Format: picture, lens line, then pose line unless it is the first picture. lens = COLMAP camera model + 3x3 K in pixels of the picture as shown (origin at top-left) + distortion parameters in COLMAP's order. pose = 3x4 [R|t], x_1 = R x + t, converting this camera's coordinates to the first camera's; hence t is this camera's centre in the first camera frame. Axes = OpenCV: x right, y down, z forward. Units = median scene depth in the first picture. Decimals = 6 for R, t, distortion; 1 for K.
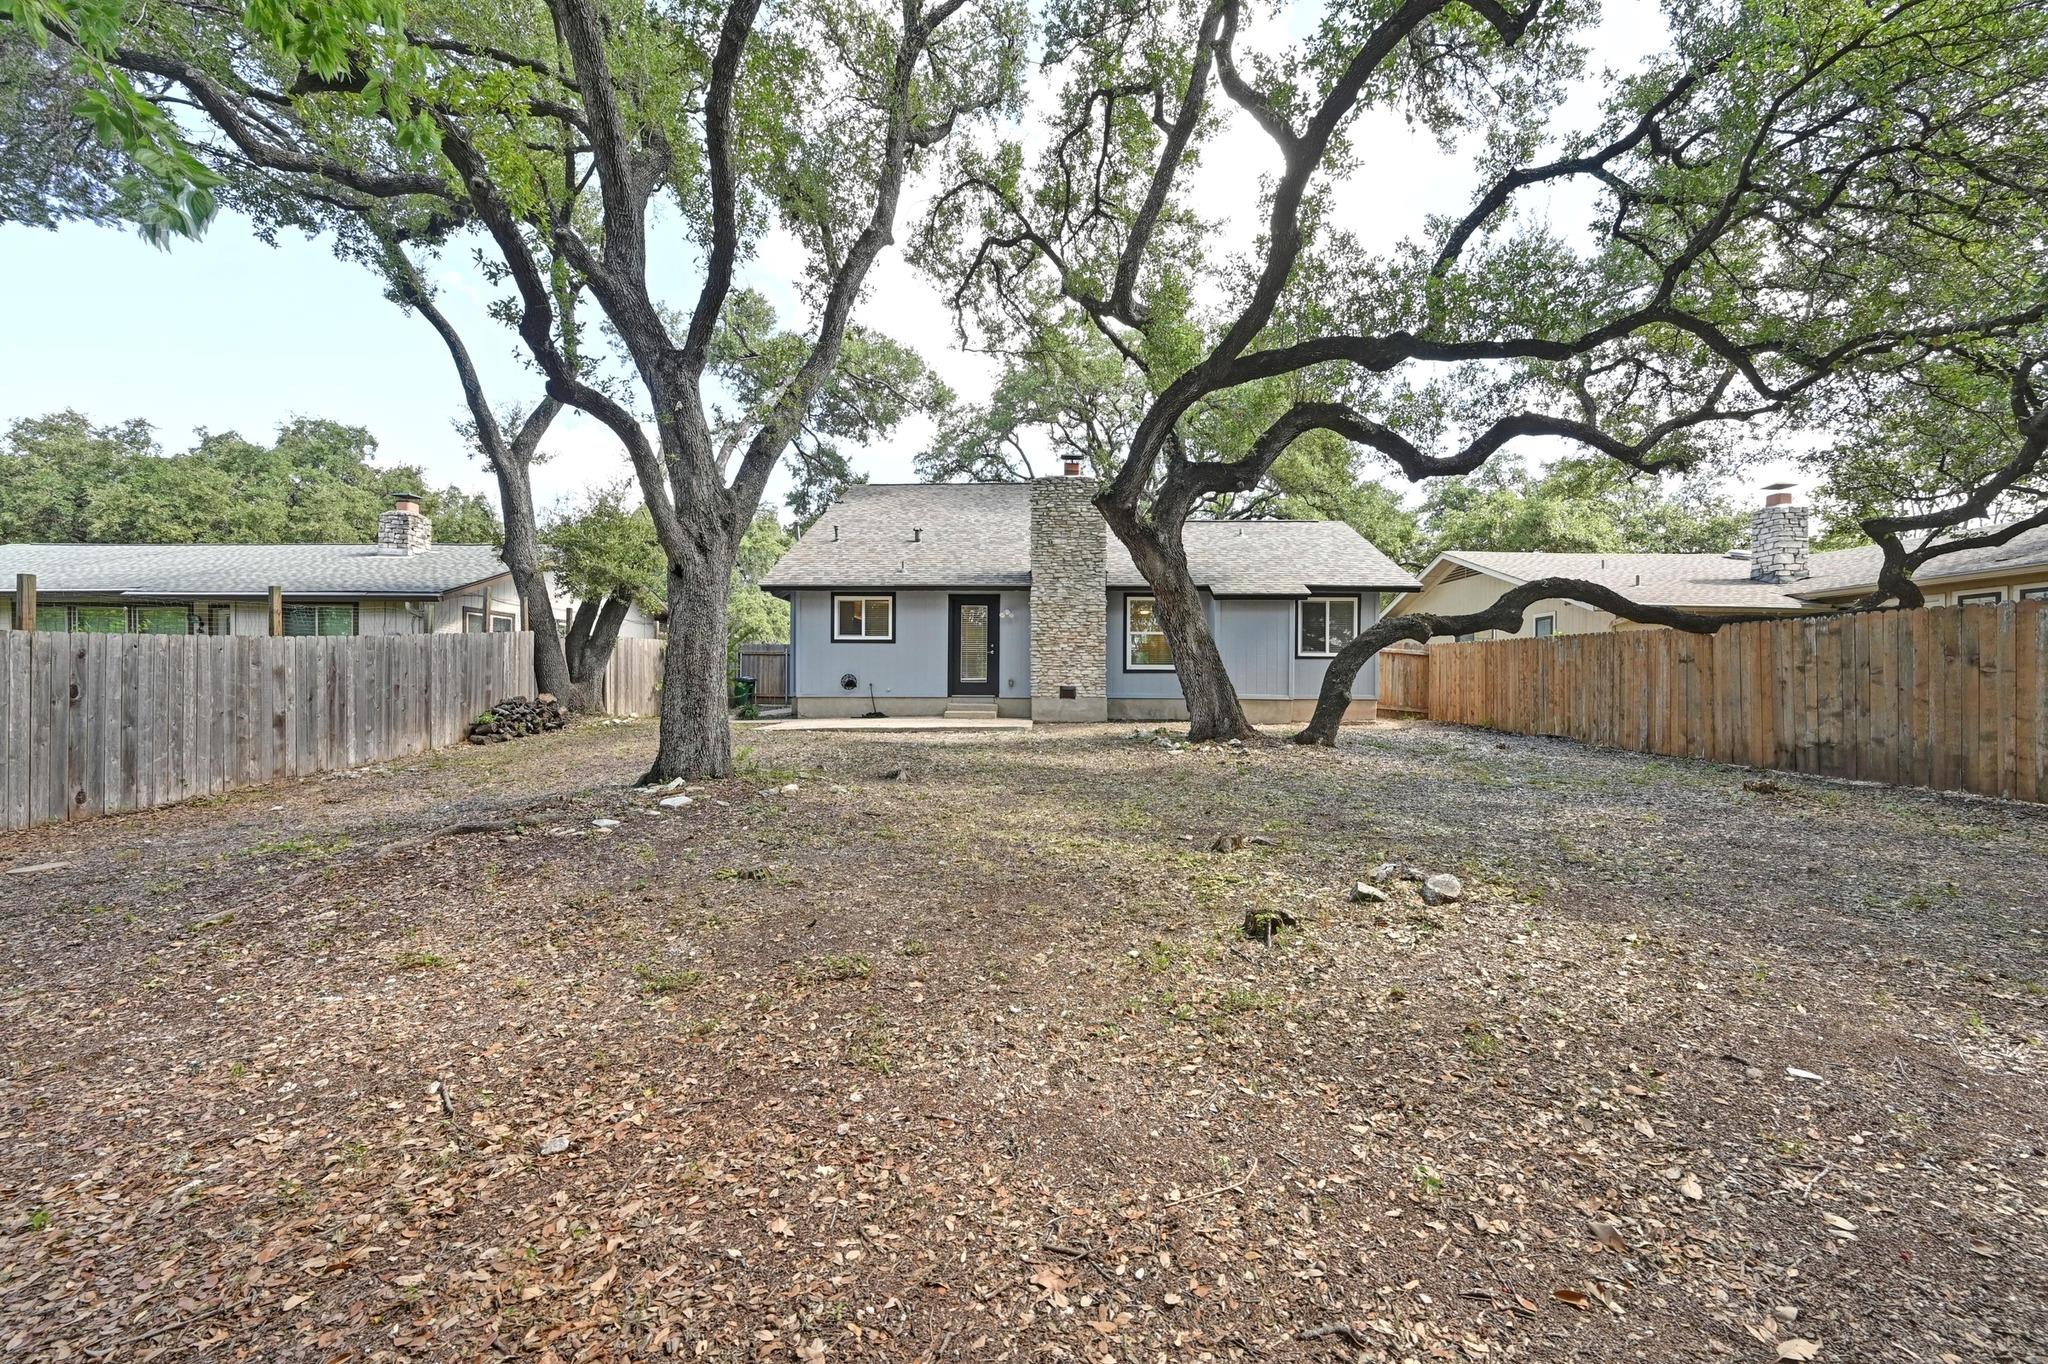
lens RADIAL K [[801.2, 0, 1024.0], [0, 801.2, 682.0], [0, 0, 1]] dist [-0.001877, 0.000014]
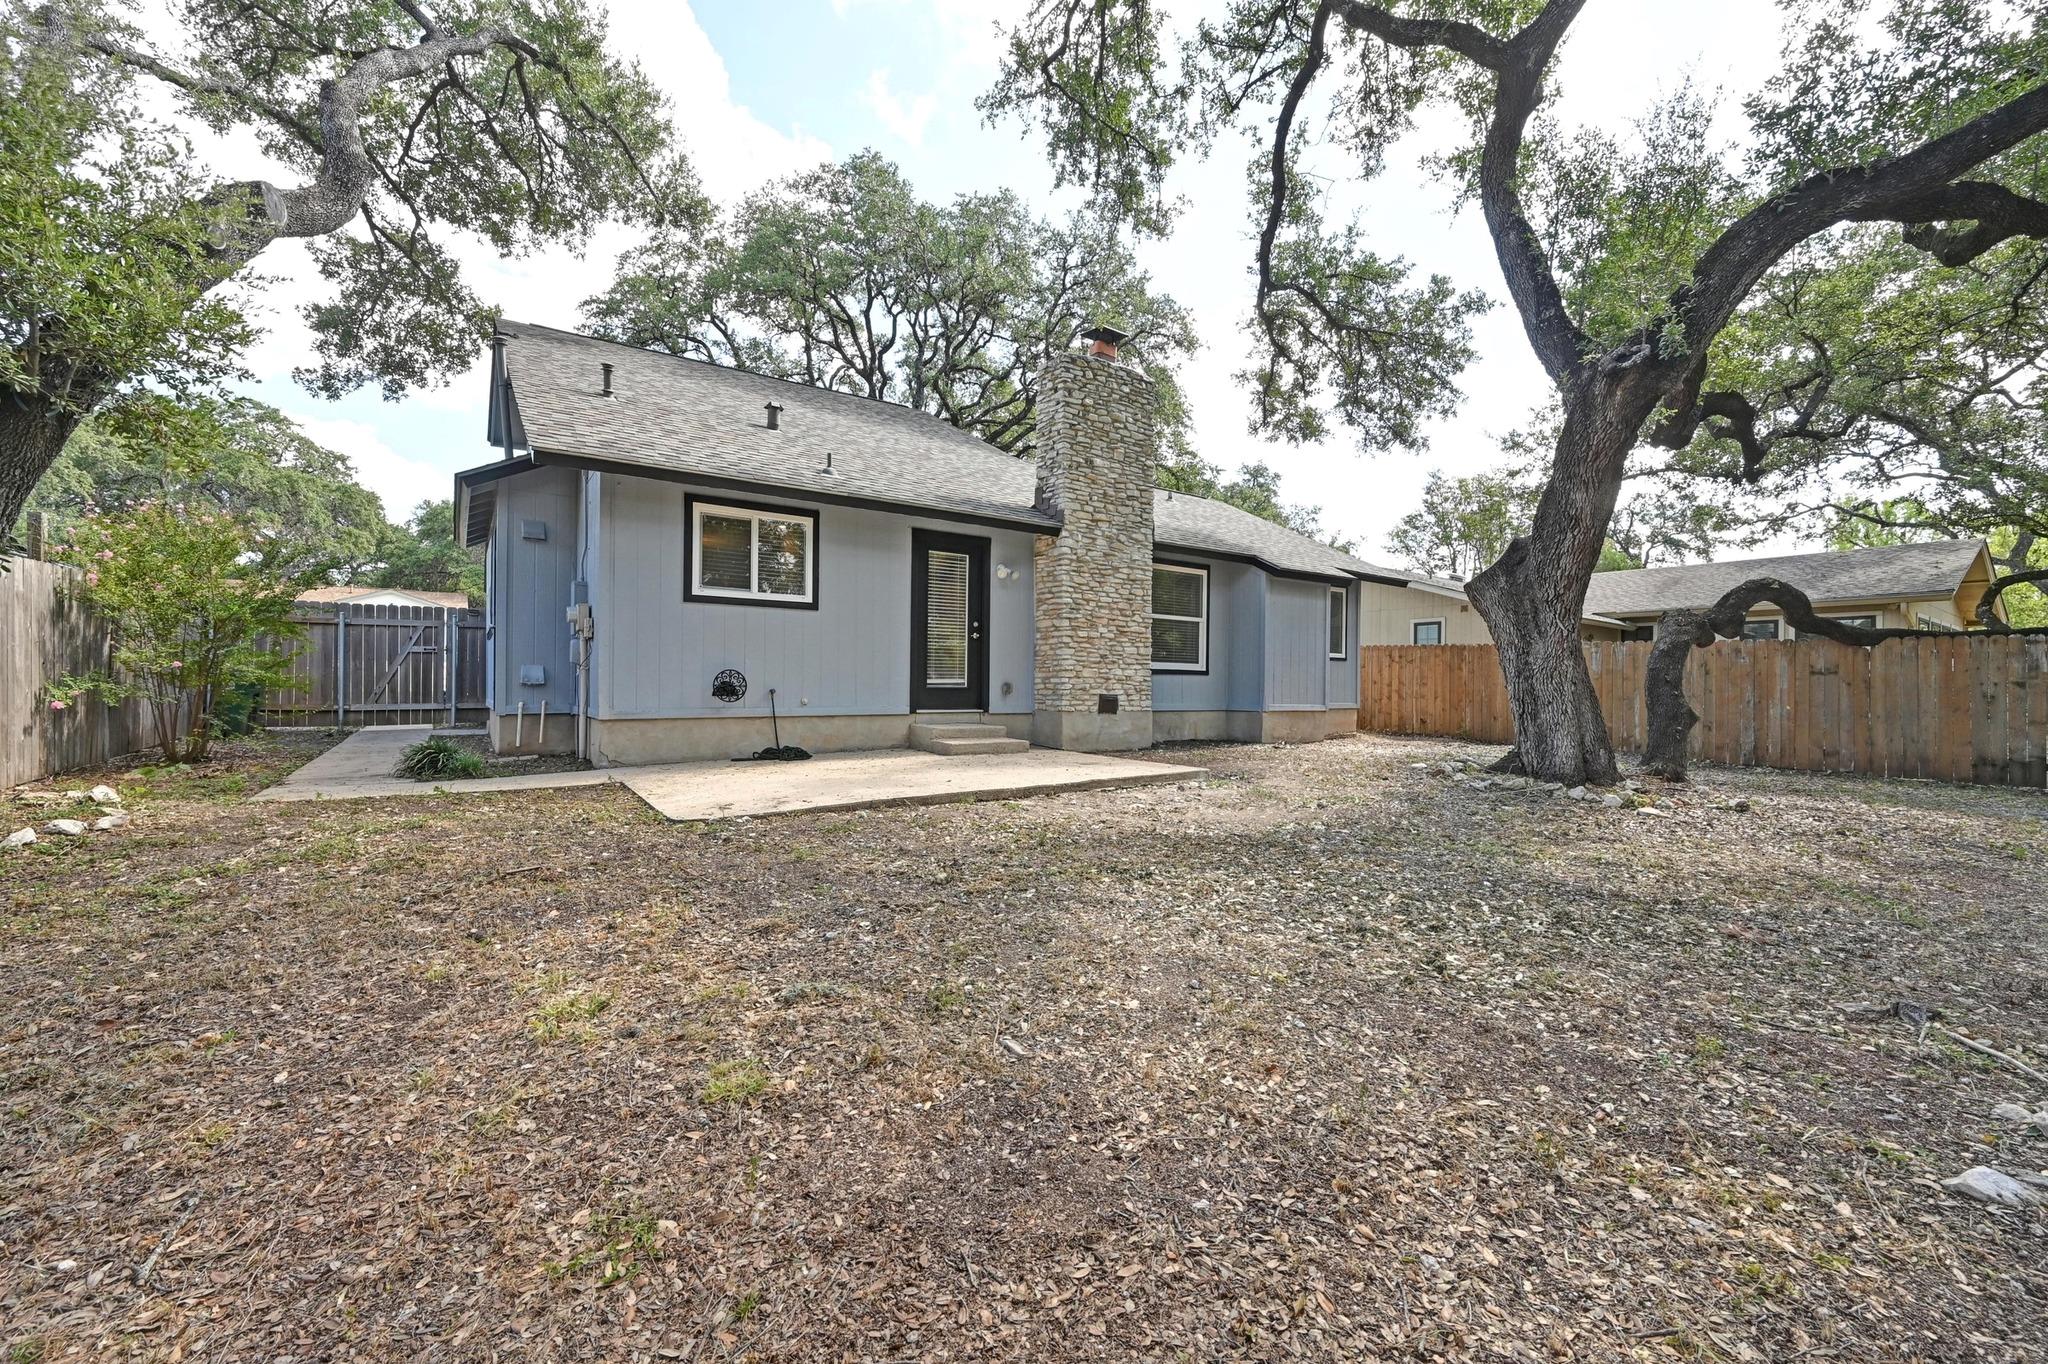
lens RADIAL K [[800.1, 0, 1009.8], [0, 800.1, 679.4], [0, 0, 1]] dist [0.018737, 0.000006]
pose [[0.810815, 0.008068, 0.585247, -0.366758], [-0.008200, 0.999963, -0.002424, -0.004131], [-0.585245, -0.002833, 0.810852, 0.520541]]
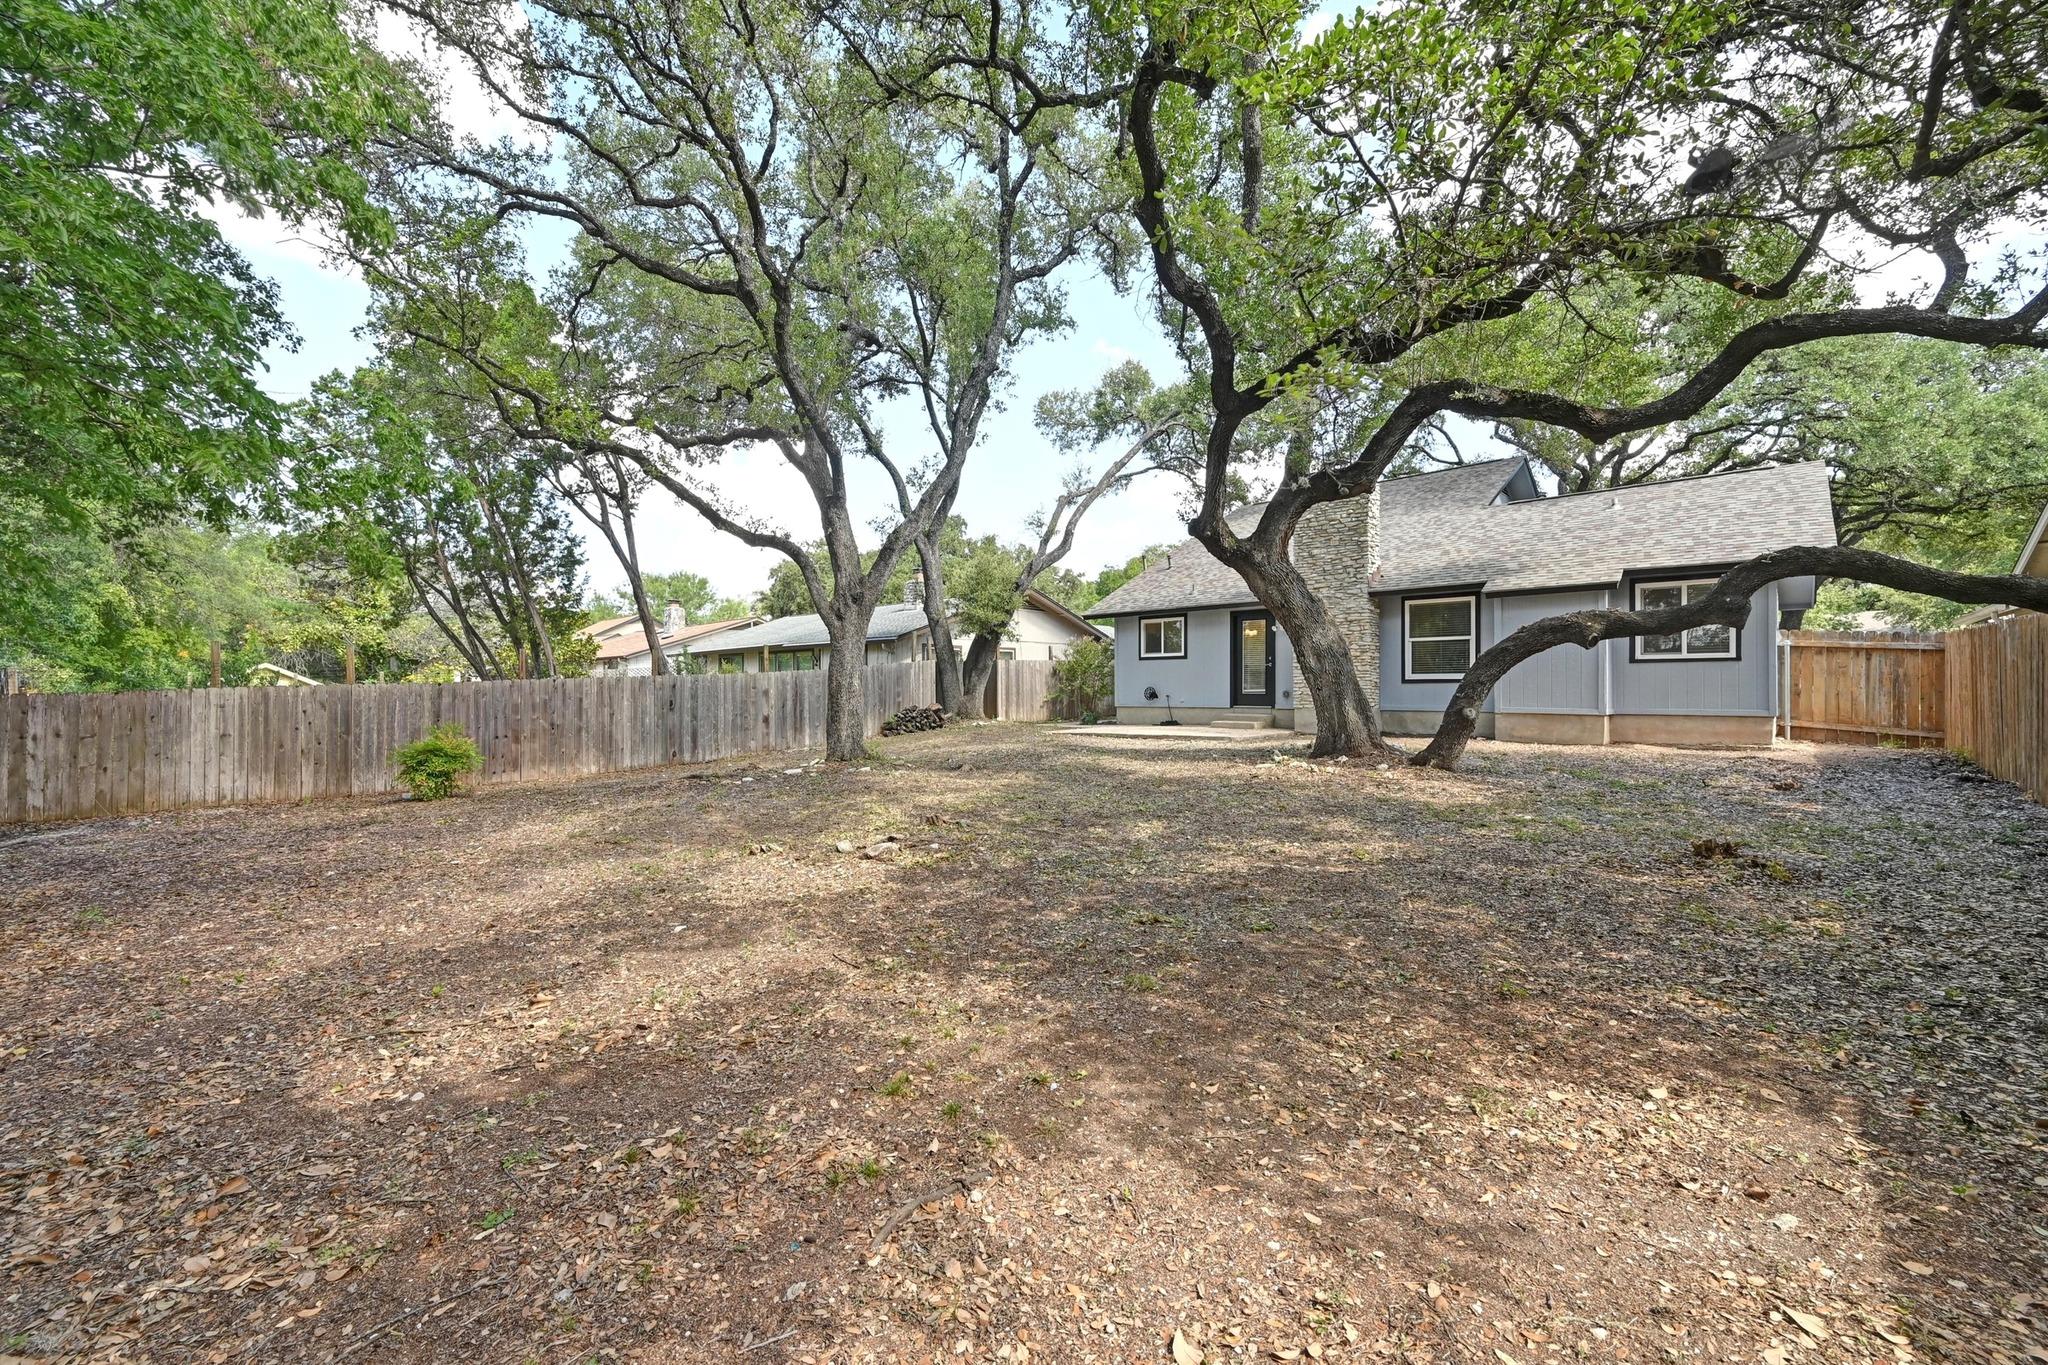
lens RADIAL K [[801.2, 0, 1024.0], [0, 801.2, 682.5], [0, 0, 1]] dist [-0.001877, 0.000014]
pose [[0.747115, -0.012236, -0.664582, 0.415661], [0.008714, 0.999925, -0.008614, -0.008064], [0.664637, 0.000644, 0.747166, 0.019074]]
